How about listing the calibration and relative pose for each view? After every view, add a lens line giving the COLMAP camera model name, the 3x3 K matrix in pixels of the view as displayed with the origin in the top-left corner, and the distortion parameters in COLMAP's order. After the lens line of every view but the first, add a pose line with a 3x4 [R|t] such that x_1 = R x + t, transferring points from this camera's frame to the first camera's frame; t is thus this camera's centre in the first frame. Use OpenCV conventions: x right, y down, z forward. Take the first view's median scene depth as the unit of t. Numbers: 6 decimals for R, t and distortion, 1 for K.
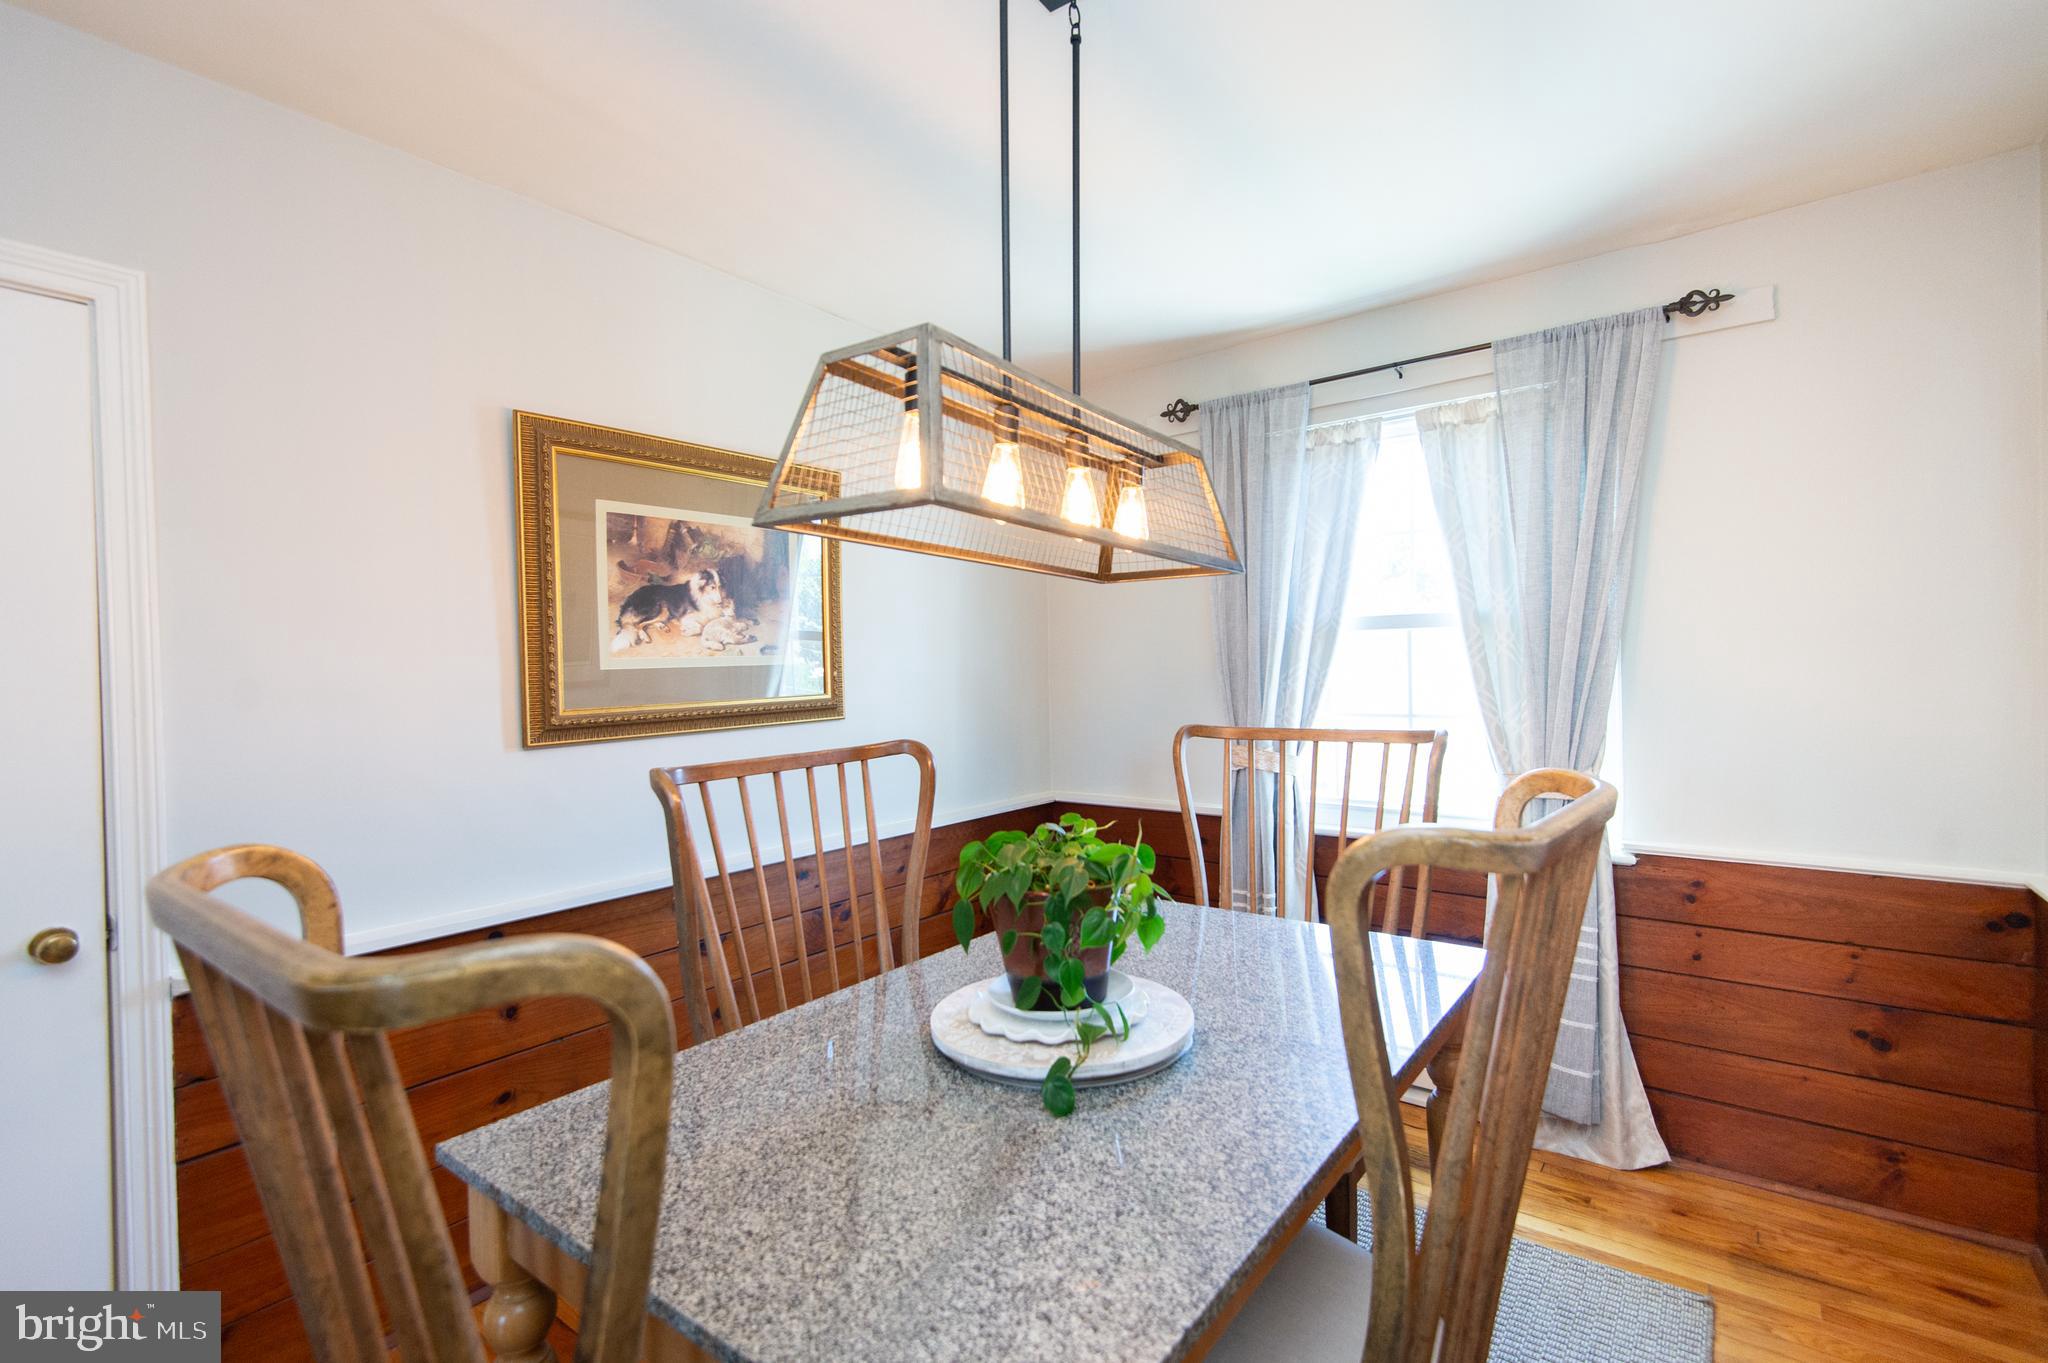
lens RADIAL K [[927.1, 0, 1030.3], [0, 927.1, 667.8], [0, 0, 1]] dist [0.016447, -0.007838]
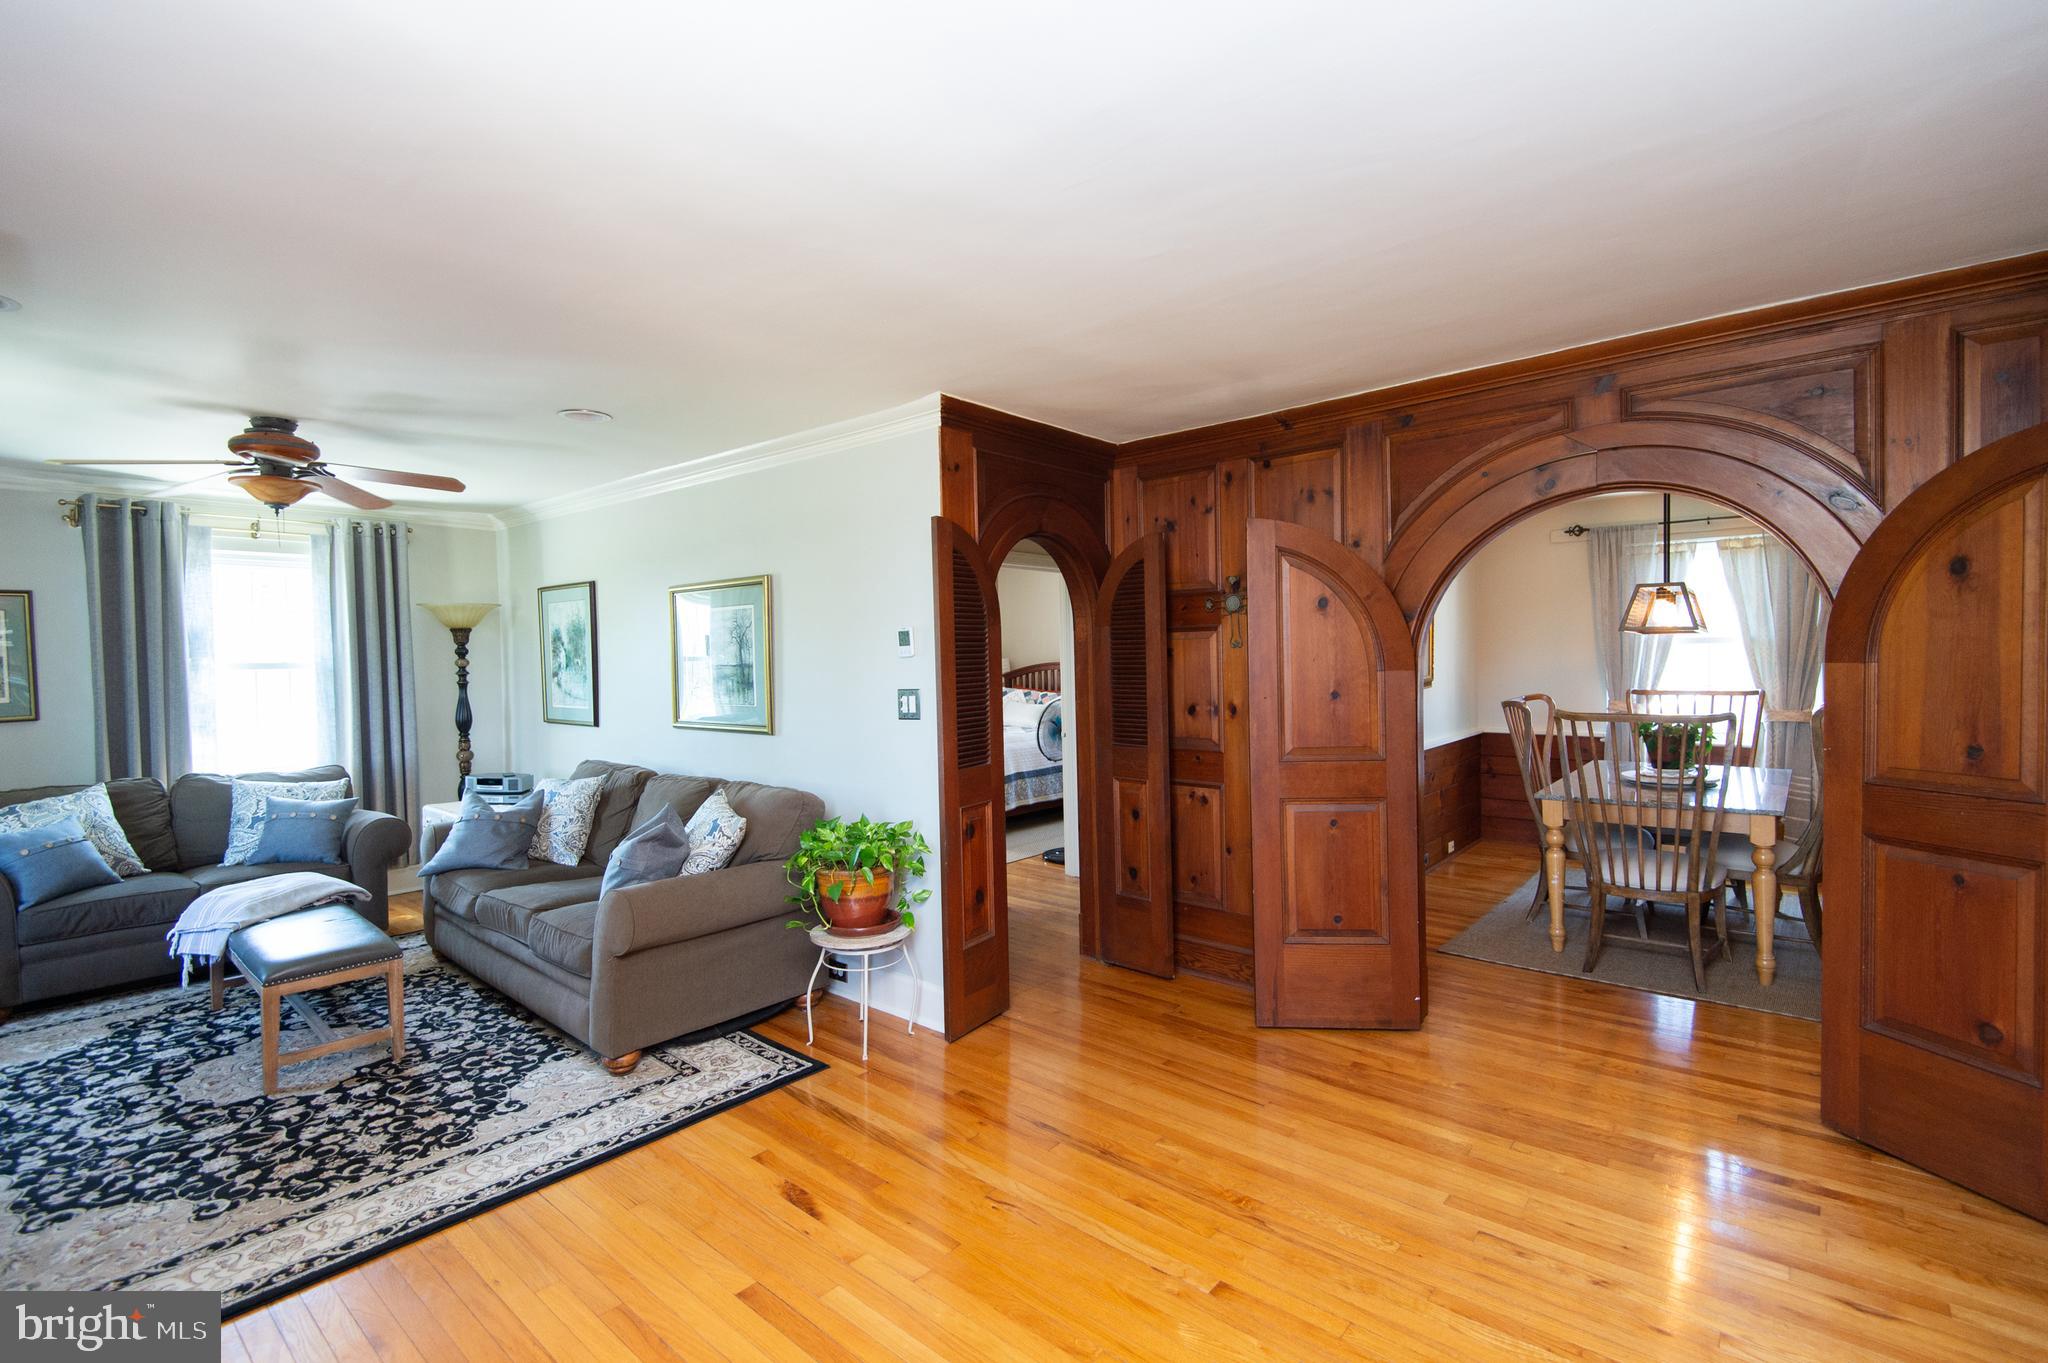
lens RADIAL K [[927.1, 0, 1030.3], [0, 927.1, 667.8], [0, 0, 1]] dist [0.016447, -0.007838]
pose [[0.998559, 0.003375, -0.053566, -1.196458], [-0.001942, 0.999640, 0.026771, -0.048078], [0.053638, -0.026629, 0.998205, -1.404251]]
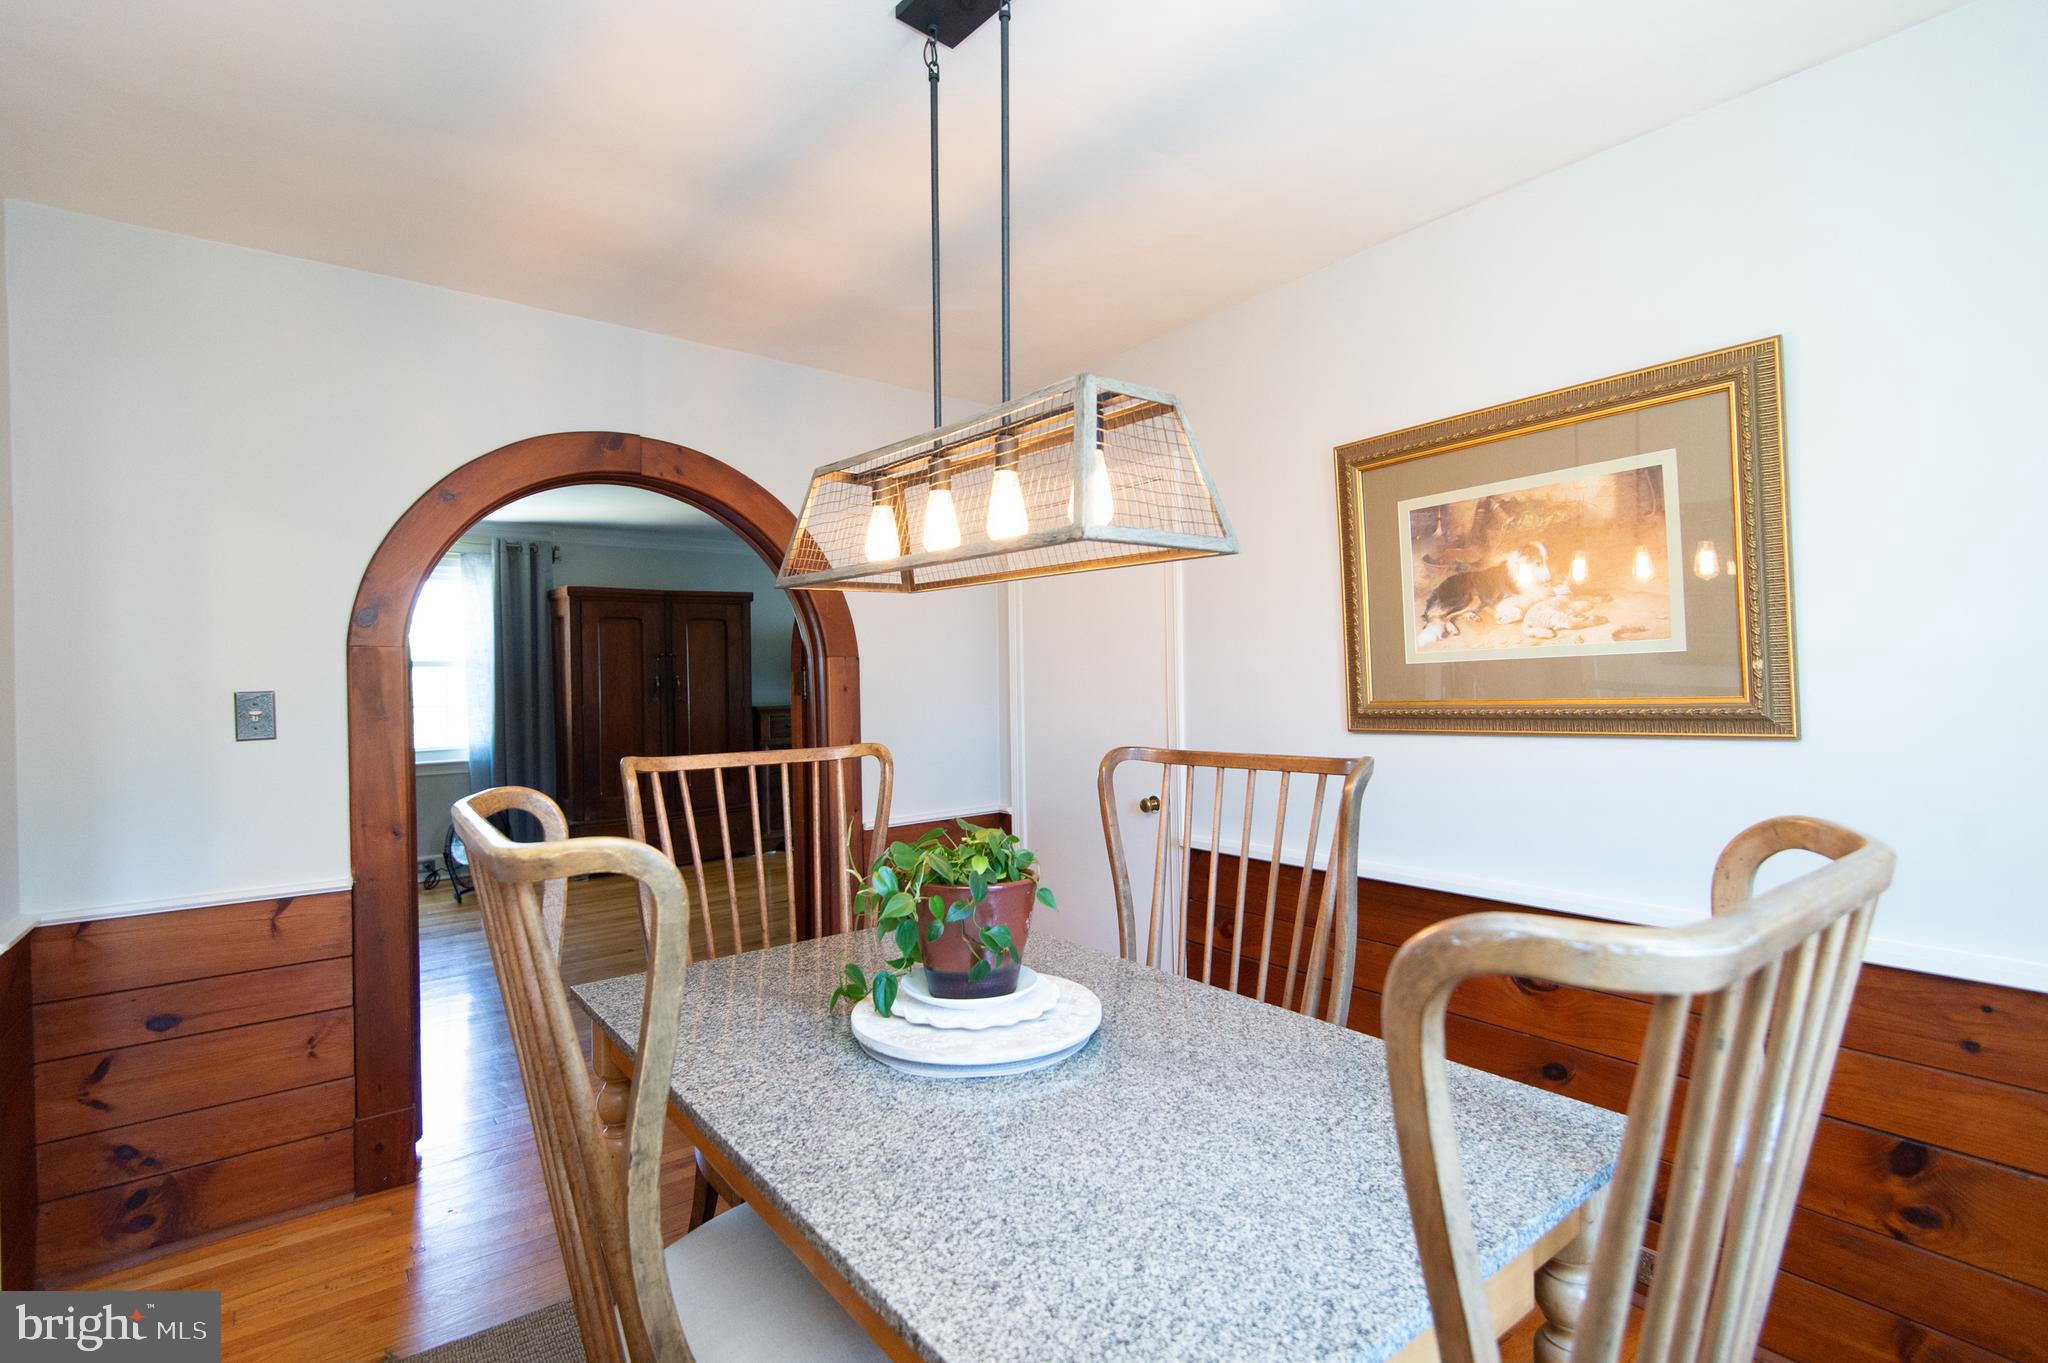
lens RADIAL K [[948.2, 0, 1033.5], [0, 948.2, 676.4], [0, 0, 1]] dist [0.021213, -0.000019]
pose [[-0.250846, 0.023357, -0.967745, 0.625952], [0.030930, 0.999392, 0.016104, -0.012872], [0.967533, -0.025893, -0.251416, 0.795583]]
